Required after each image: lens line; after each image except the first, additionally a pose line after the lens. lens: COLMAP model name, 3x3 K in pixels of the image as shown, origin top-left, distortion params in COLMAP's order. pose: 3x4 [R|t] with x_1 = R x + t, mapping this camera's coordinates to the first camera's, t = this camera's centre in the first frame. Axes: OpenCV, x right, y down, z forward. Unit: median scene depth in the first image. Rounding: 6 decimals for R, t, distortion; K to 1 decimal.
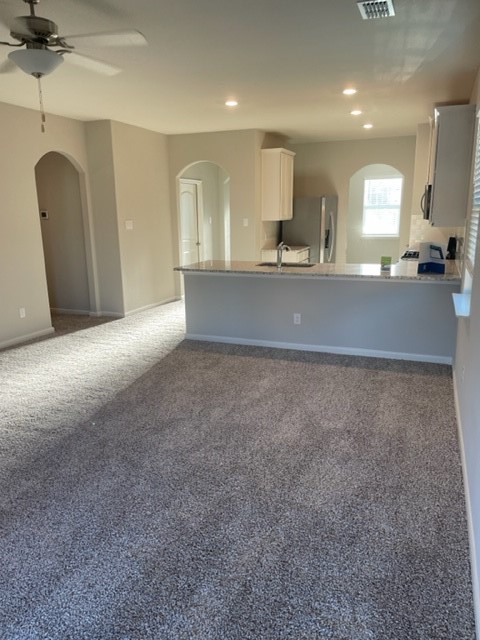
lens RADIAL K [[488.9, 0, 237.2], [0, 488.9, 323.7], [0, 0, 1]] dist [0.055297, -0.079485]
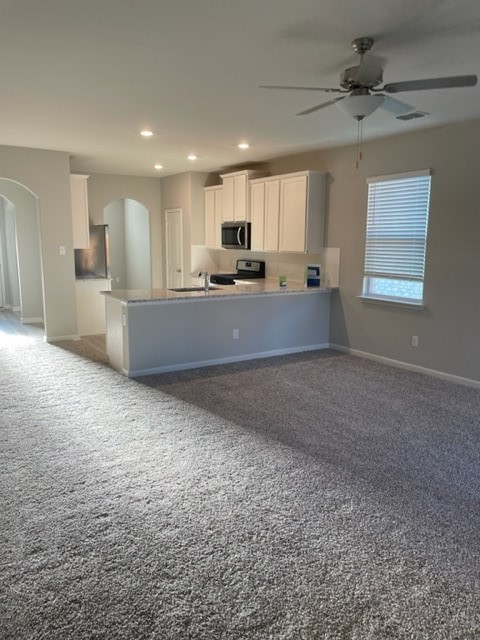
lens RADIAL K [[488.9, 0, 237.2], [0, 488.9, 315.0], [0, 0, 1]] dist [0.055297, -0.079485]
pose [[0.577118, -0.106963, 0.809625, -0.788307], [0.168809, 0.985599, 0.009880, -0.064650], [-0.799023, 0.130970, 0.586864, 0.327986]]
